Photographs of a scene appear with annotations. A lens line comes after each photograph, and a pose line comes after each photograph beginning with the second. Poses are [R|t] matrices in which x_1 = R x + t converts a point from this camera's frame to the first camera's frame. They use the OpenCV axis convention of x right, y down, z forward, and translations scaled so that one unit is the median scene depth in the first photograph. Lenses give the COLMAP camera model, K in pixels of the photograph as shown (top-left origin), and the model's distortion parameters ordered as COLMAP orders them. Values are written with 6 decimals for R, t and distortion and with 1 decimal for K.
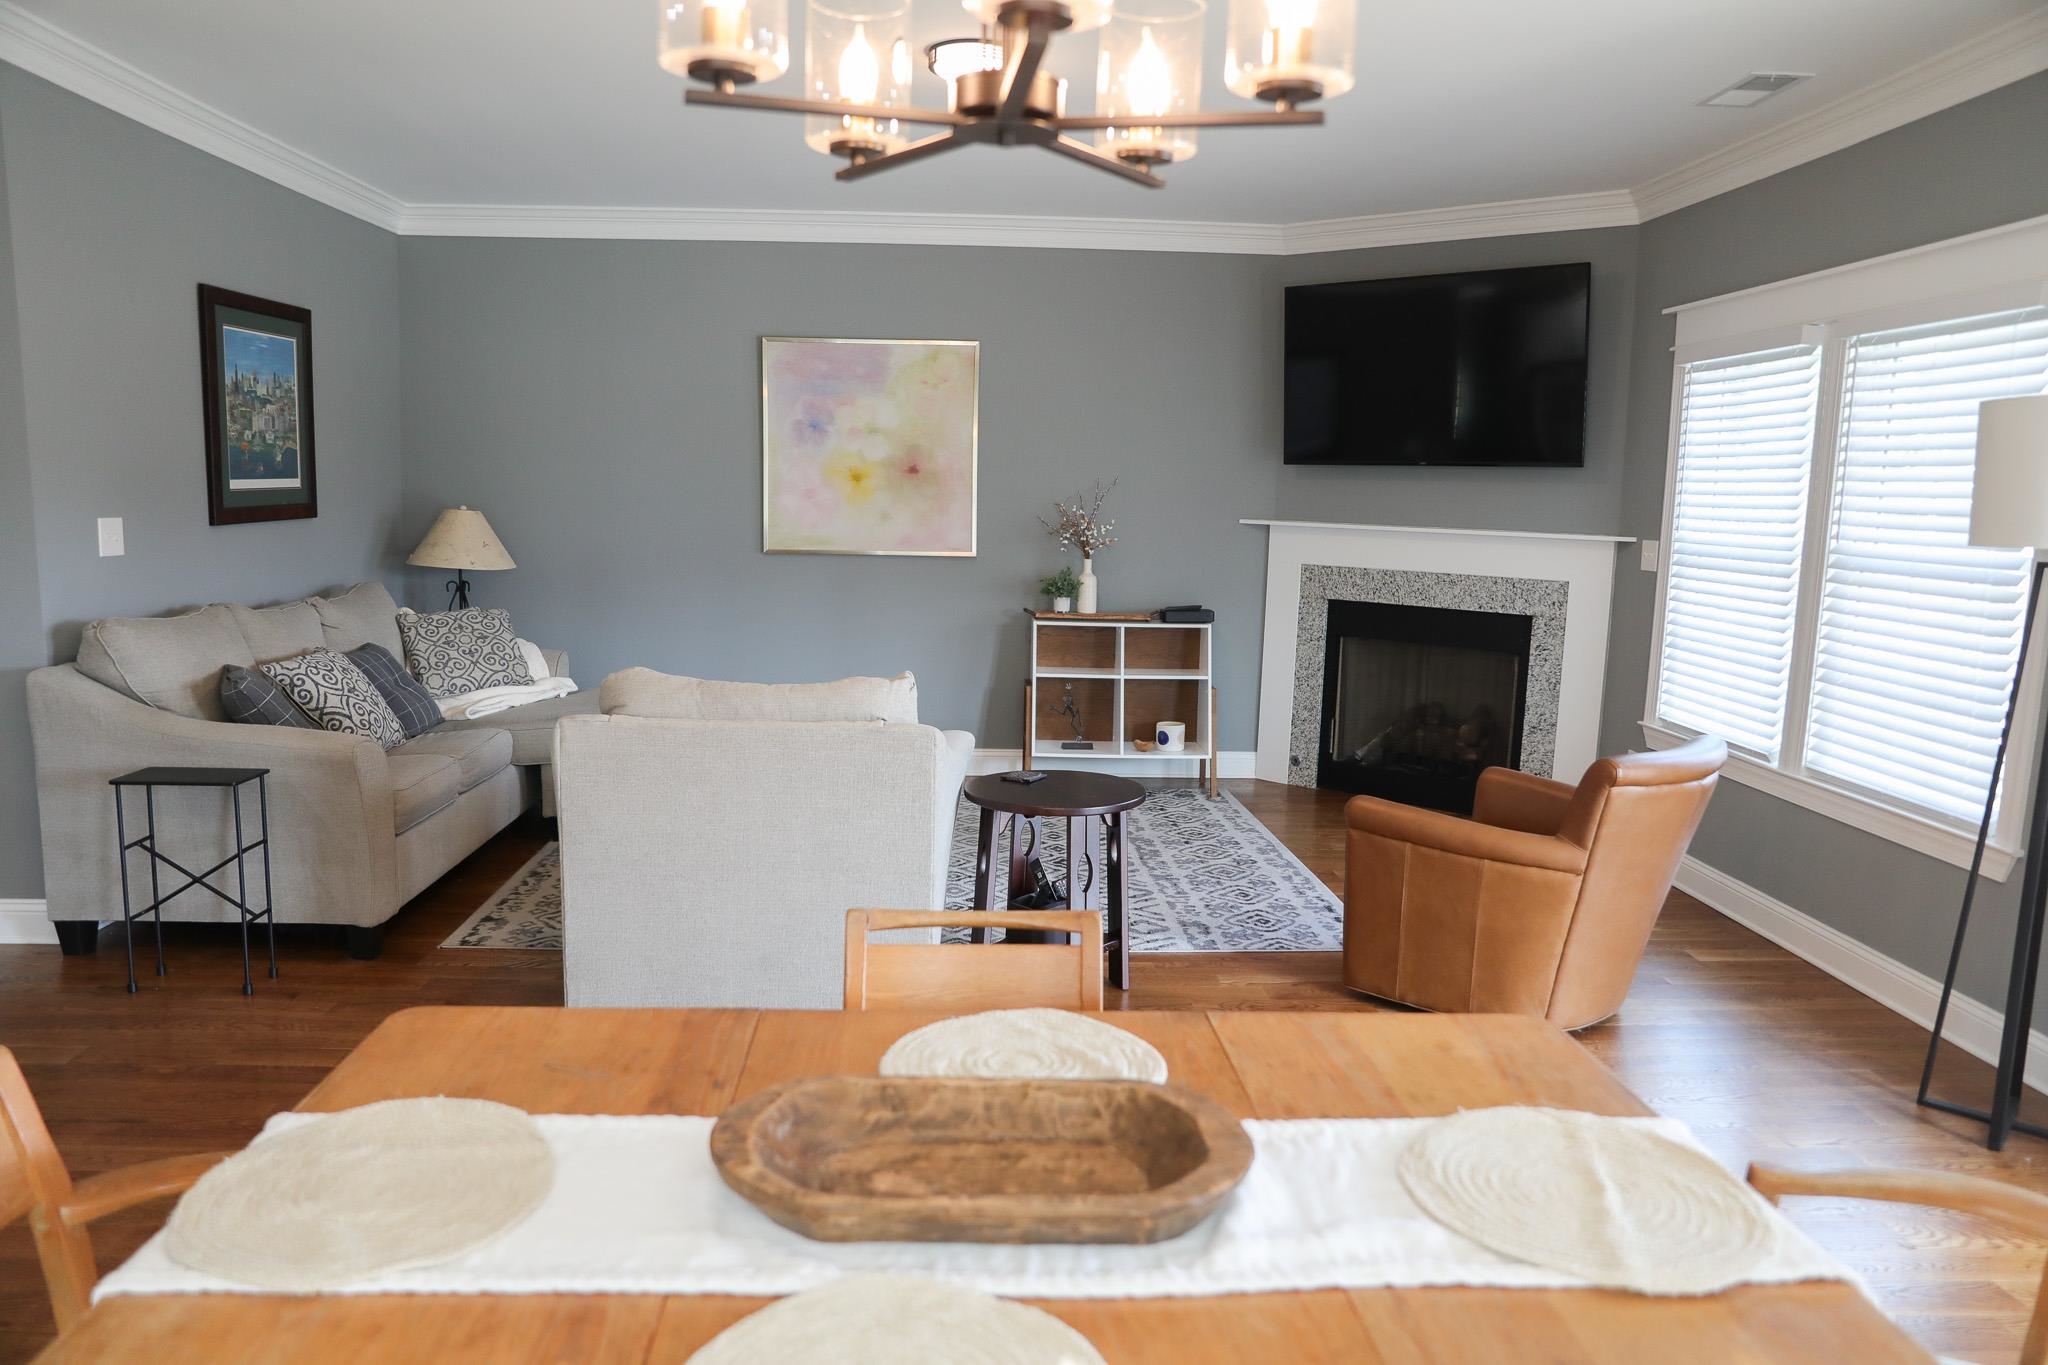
lens RADIAL K [[1403.7, 0, 1019.2], [0, 1403.7, 686.3], [0, 0, 1]] dist [-0.108435, 0.080165]
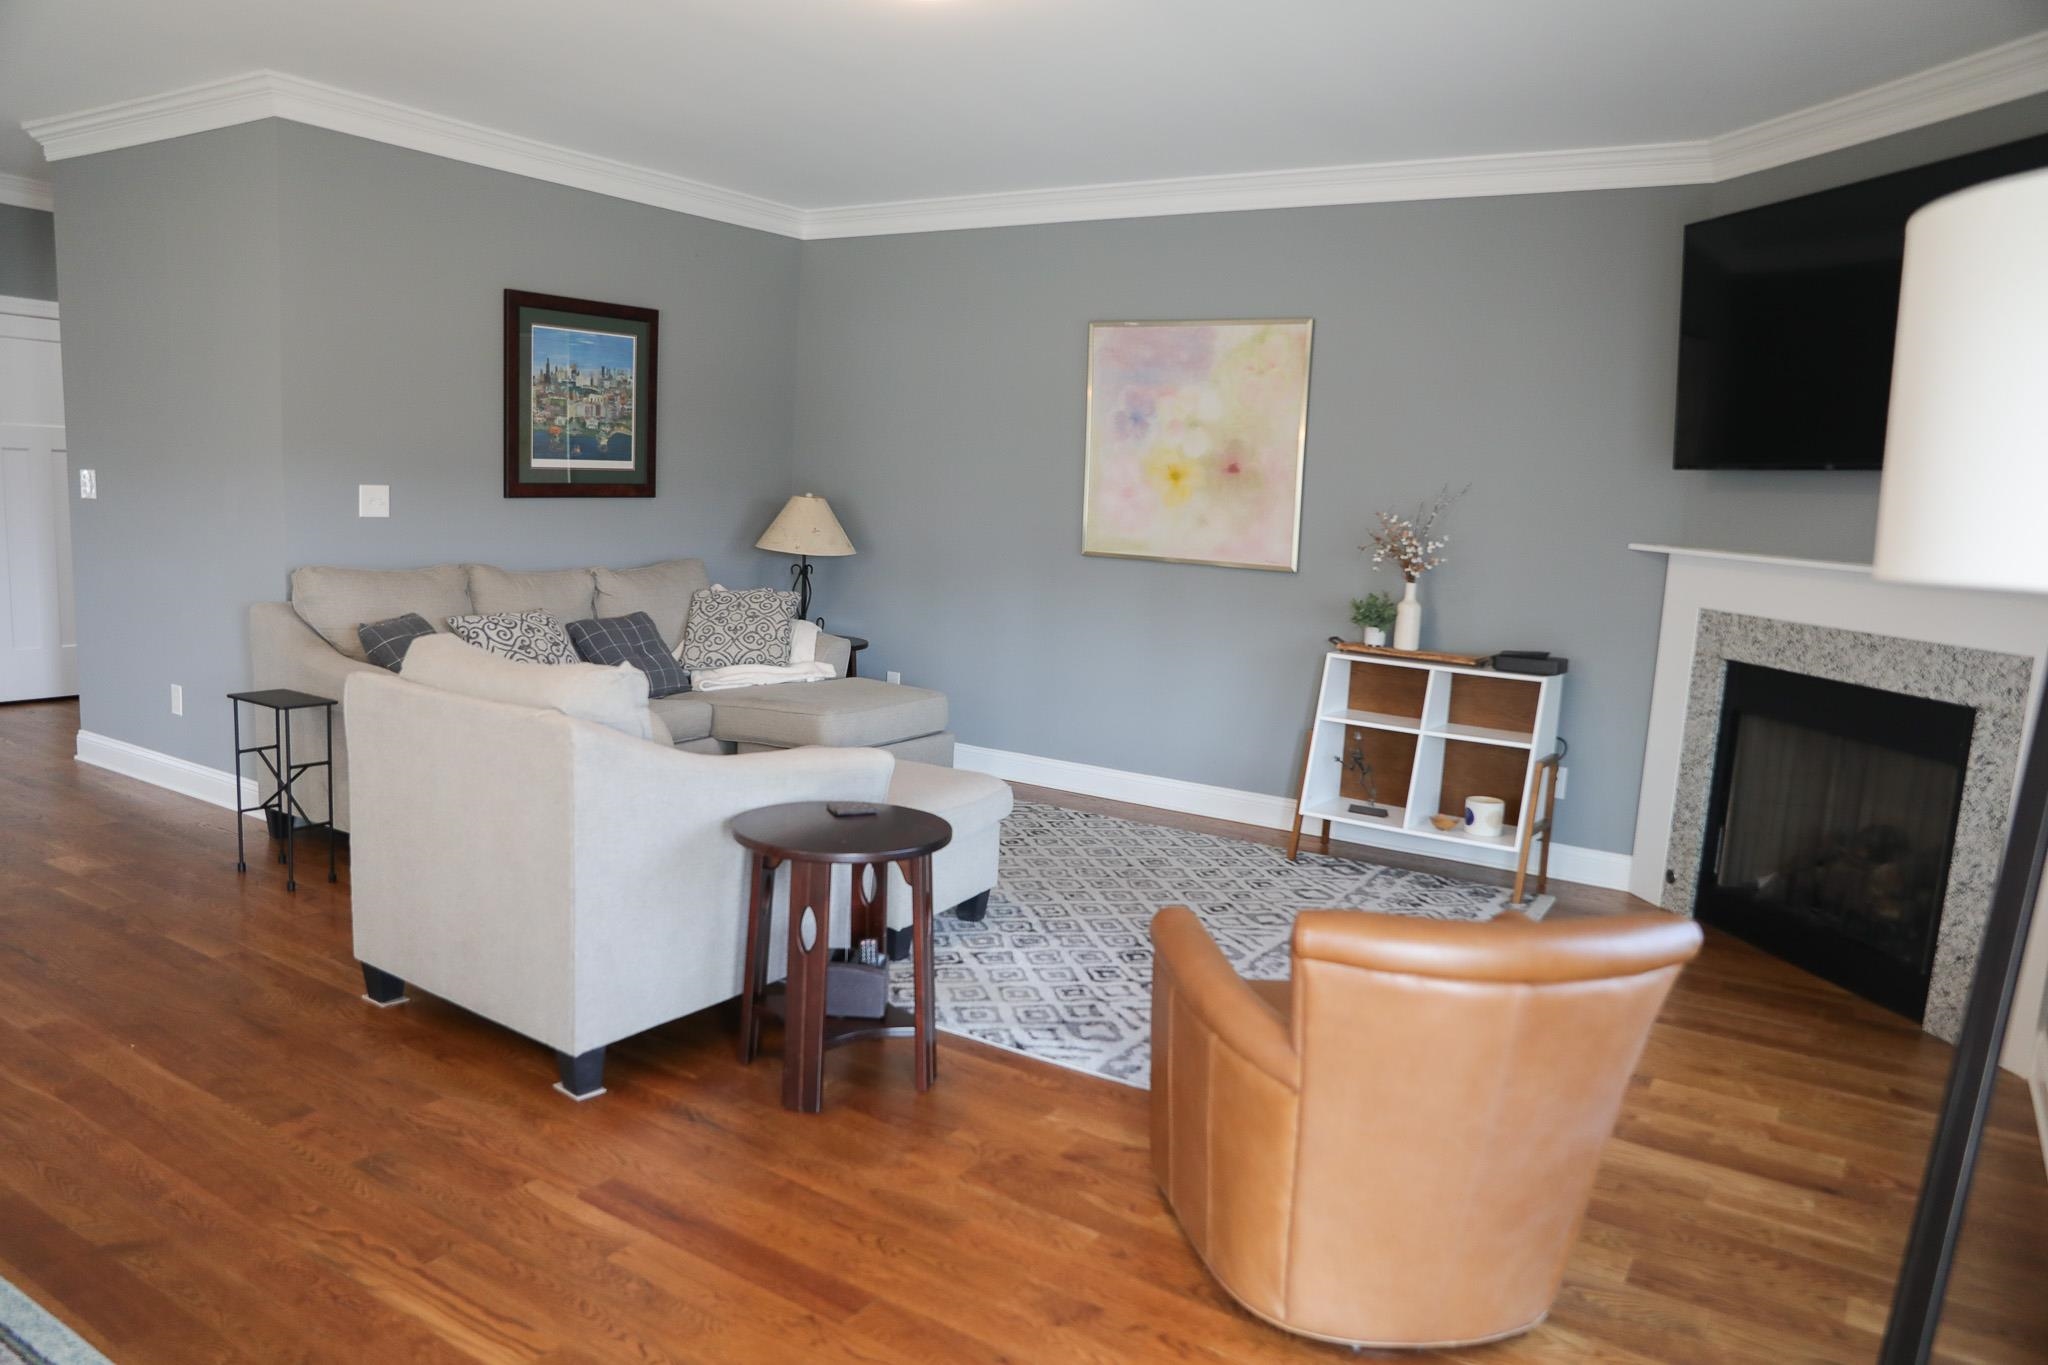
lens RADIAL K [[1416.6, 0, 1024.0], [0, 1416.6, 682.5], [0, 0, 1]] dist [-0.108135, 0.081574]
pose [[0.811668, 0.099406, -0.575598, 0.343947], [-0.111345, 0.993675, 0.014598, -0.021199], [0.573409, 0.052241, 0.817602, 0.219020]]
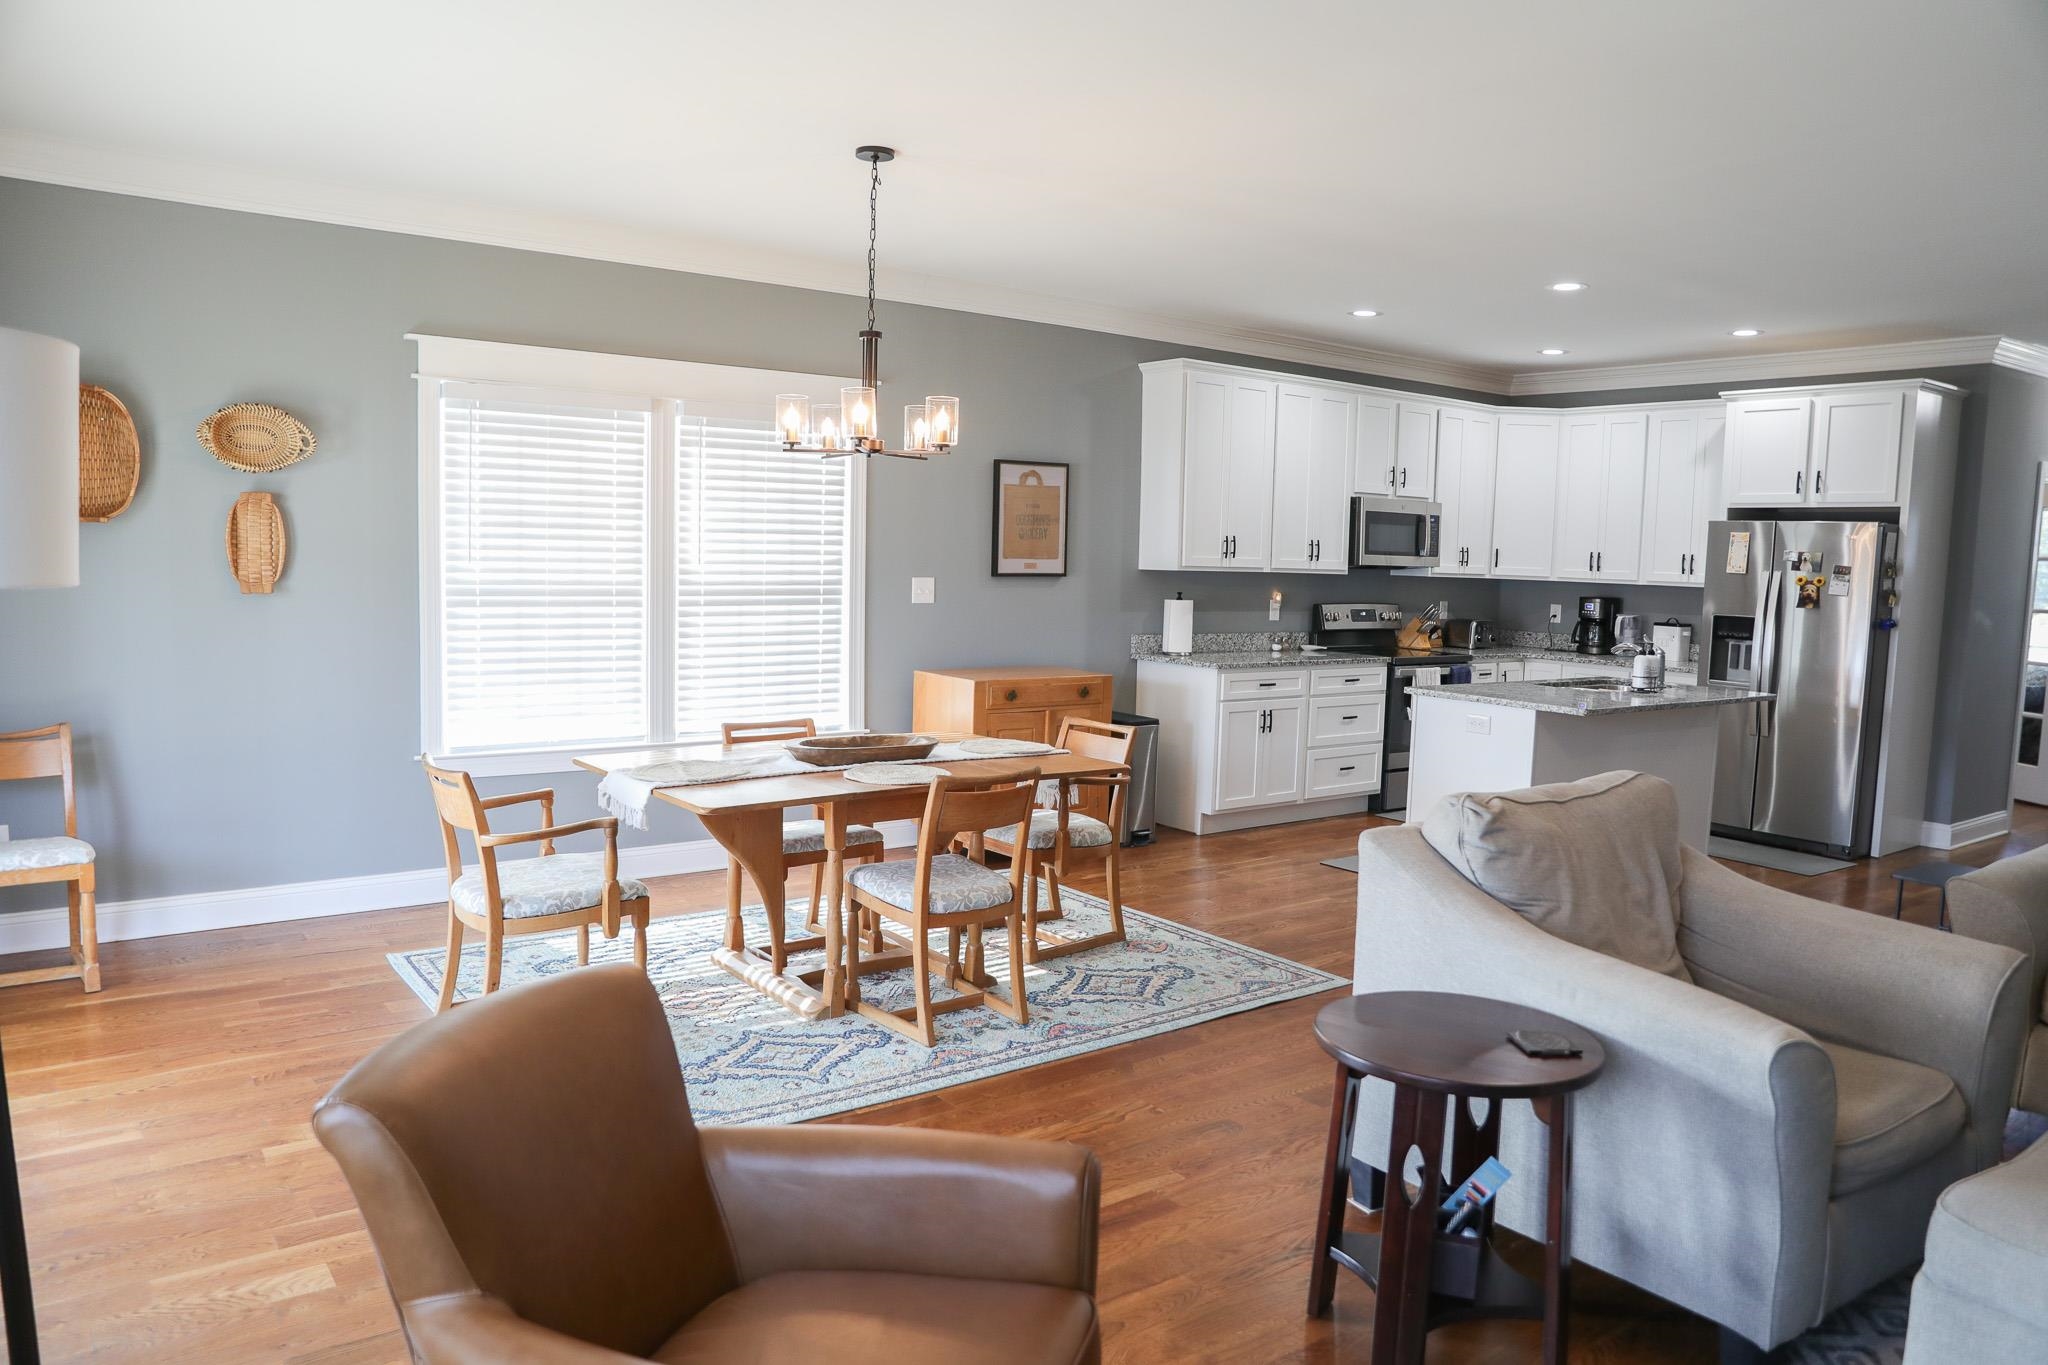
lens RADIAL K [[1403.7, 0, 1019.2], [0, 1403.7, 686.3], [0, 0, 1]] dist [-0.108435, 0.080165]
pose [[-0.828619, 0.008455, -0.559750, 0.323766], [-0.124361, 0.972122, 0.198779, -0.110628], [0.545826, 0.234323, -0.804467, 0.802917]]
